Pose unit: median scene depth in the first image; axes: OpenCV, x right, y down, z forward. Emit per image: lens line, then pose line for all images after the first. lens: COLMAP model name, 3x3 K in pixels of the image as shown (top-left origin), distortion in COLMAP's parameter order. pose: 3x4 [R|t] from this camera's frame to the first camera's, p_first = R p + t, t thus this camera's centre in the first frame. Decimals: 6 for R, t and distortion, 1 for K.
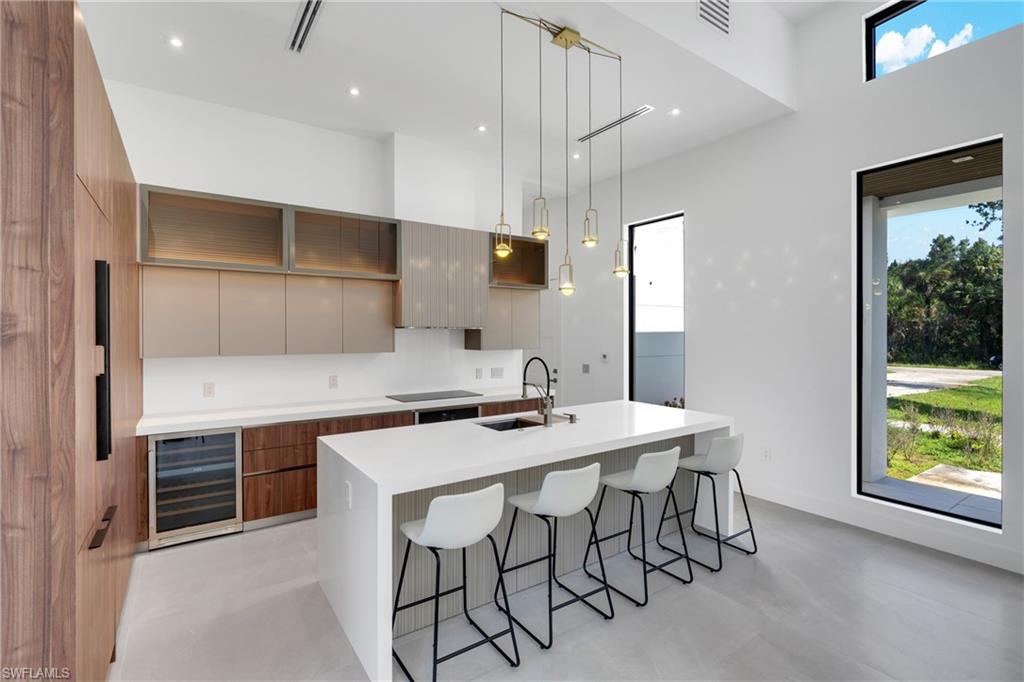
lens RADIAL K [[463.4, 0, 510.3], [0, 463.4, 337.4], [0, 0, 1]] dist [-0.009812, 0.004204]
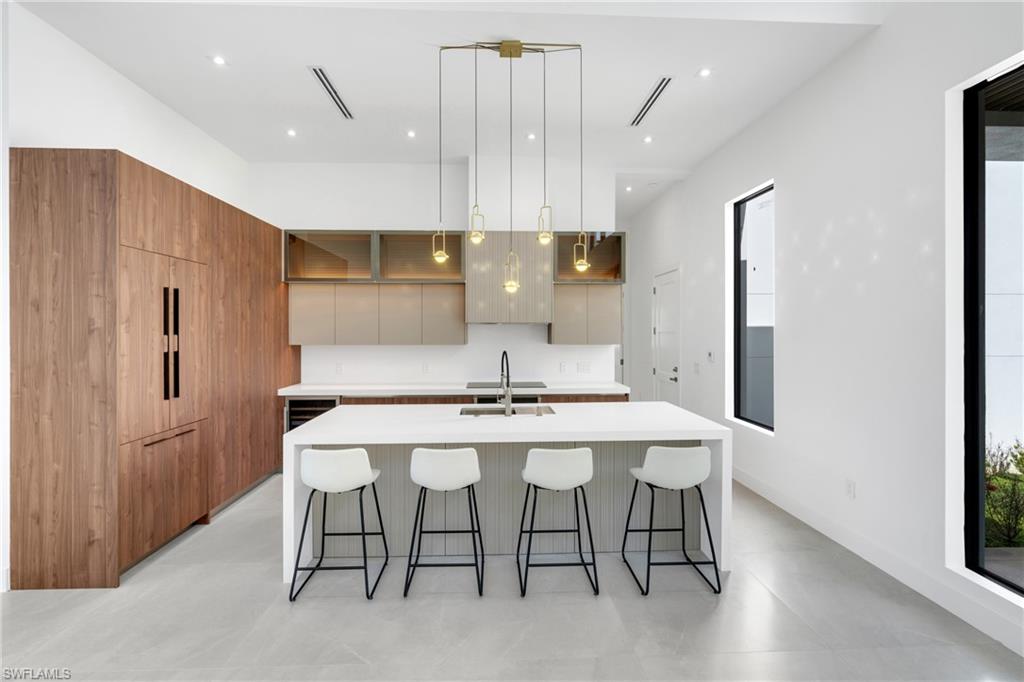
lens RADIAL K [[463.4, 0, 506.1], [0, 463.4, 331.7], [0, 0, 1]] dist [-0.009812, 0.004204]
pose [[0.853969, 0.003813, -0.520311, 0.489170], [-0.004965, 0.999987, -0.000819, -0.000282], [0.520301, 0.003283, 0.853977, 0.068750]]
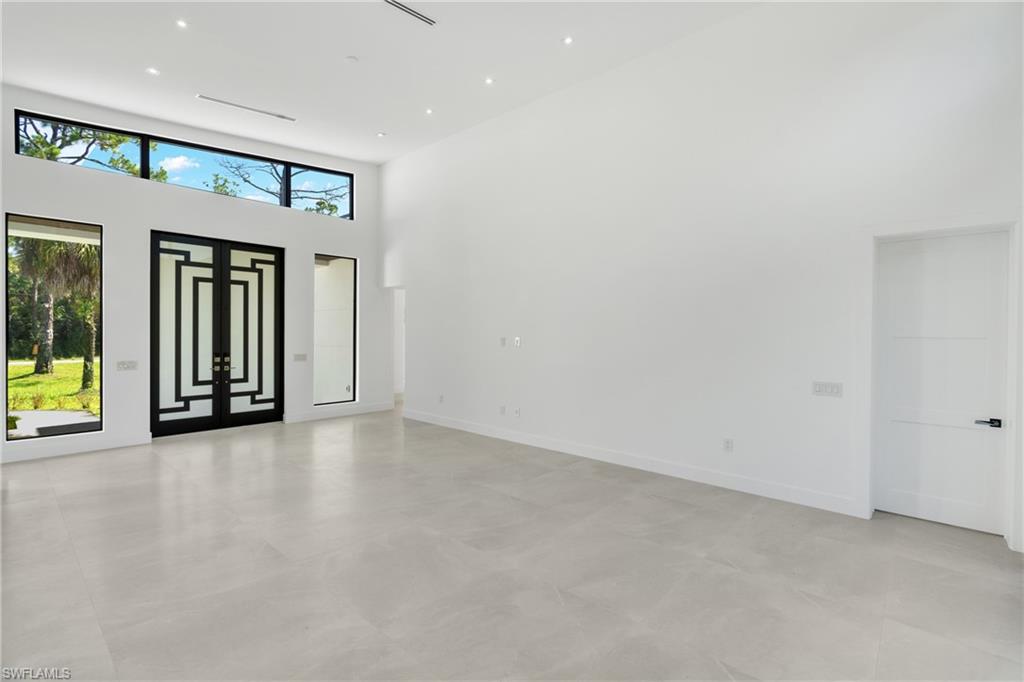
lens RADIAL K [[468.1, 0, 508.9], [0, 468.1, 343.4], [0, 0, 1]] dist [-0.003364, -0.004992]
pose [[-0.238979, -0.023116, 0.970750, -0.894772], [0.000847, 0.999711, 0.024014, 0.008121], [-0.971024, 0.006561, -0.238890, -0.136216]]
